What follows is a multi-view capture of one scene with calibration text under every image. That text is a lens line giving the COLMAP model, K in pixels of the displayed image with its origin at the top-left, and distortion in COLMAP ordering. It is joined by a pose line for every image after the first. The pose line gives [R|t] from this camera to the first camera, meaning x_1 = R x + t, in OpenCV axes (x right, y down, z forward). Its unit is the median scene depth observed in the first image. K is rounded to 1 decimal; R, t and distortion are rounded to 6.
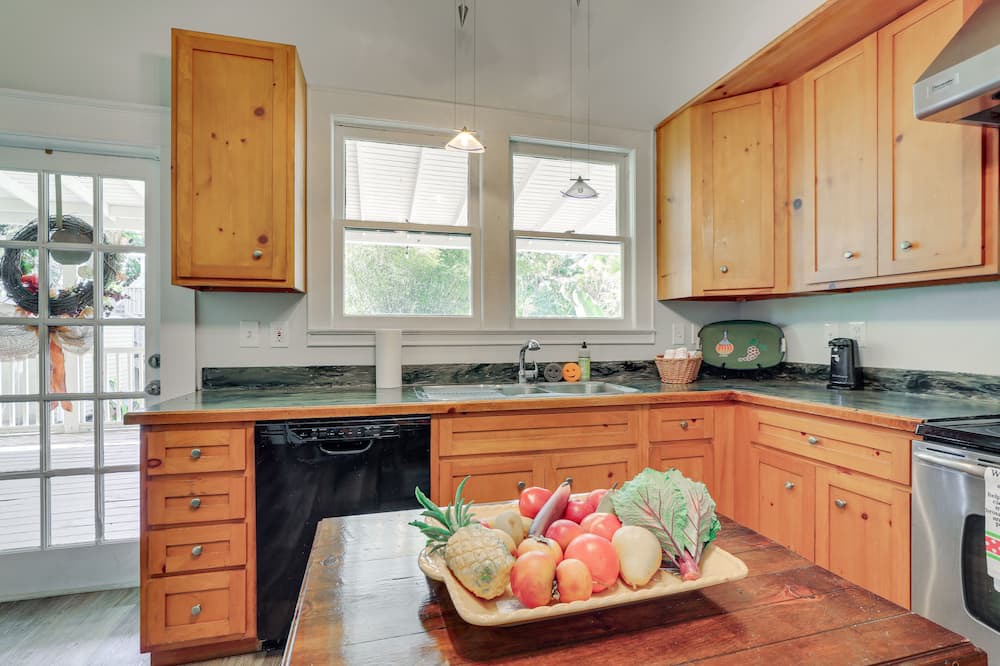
lens RADIAL K [[466.4, 0, 499.0], [0, 466.4, 333.5], [0, 0, 1]] dist [-0.000826, 0.000509]
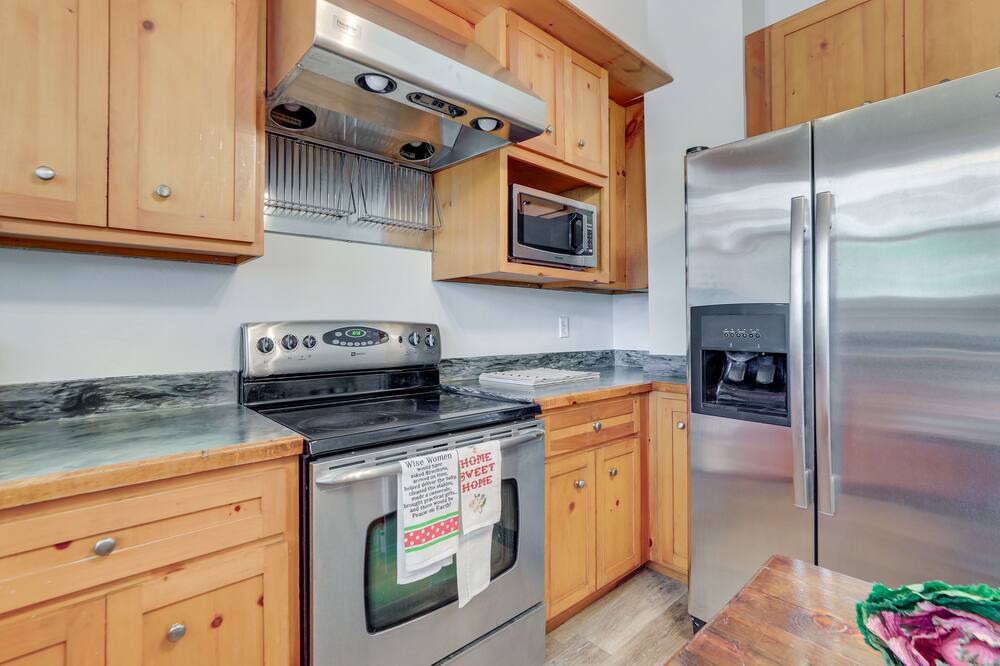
lens RADIAL K [[466.4, 0, 500.9], [0, 466.4, 326.1], [0, 0, 1]] dist [-0.000826, 0.000509]
pose [[-0.453548, -0.003437, 0.891225, 0.061333], [0.000819, 0.999991, 0.004273, 0.001584], [-0.891232, 0.002668, -0.453541, 0.826826]]
